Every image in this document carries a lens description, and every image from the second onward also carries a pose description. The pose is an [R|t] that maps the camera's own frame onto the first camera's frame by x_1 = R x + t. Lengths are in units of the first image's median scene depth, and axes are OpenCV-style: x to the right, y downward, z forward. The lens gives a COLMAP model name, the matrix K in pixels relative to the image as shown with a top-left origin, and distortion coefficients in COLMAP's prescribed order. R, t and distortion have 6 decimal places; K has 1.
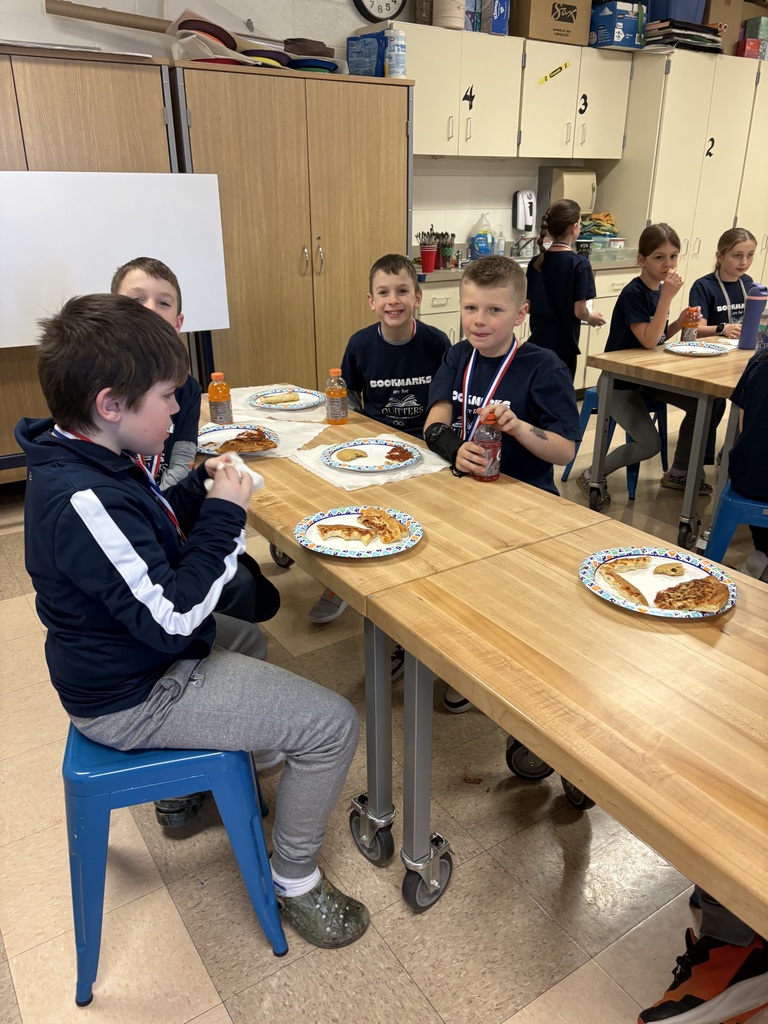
lens RADIAL K [[771.9, 0, 385.6], [0, 771.9, 515.3], [0, 0, 1]] dist [0.030784, -0.034639]
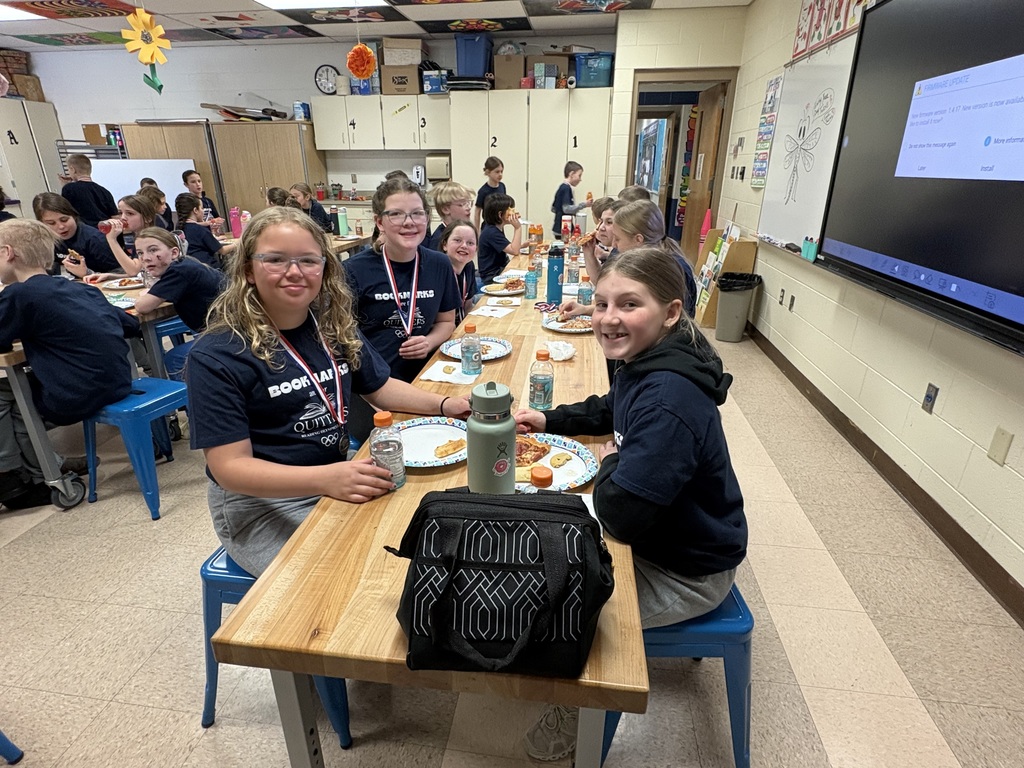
lens RADIAL K [[535.5, 0, 512.5], [0, 535.5, 382.8], [0, 0, 1]] dist [-0.003795, 0.000446]
pose [[0.755338, 0.246059, -0.607387, 1.511784], [-0.254656, 0.964202, 0.073922, -0.053739], [0.603833, 0.098839, 0.790959, 0.136604]]
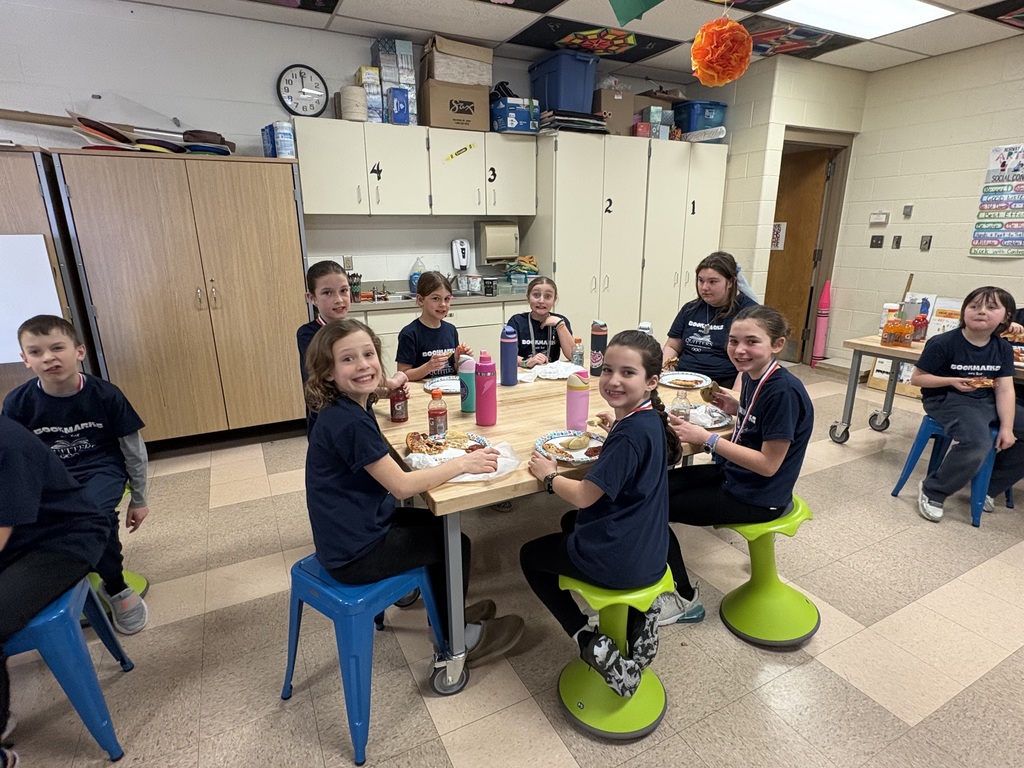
lens RADIAL K [[535.5, 0, 511.4], [0, 535.5, 384.0], [0, 0, 1]] dist [-0.003795, 0.000446]
pose [[0.993815, 0.024038, -0.108419, 0.415291], [-0.036706, 0.992523, -0.116408, -0.096827], [0.104810, 0.119668, 0.987266, 0.196646]]
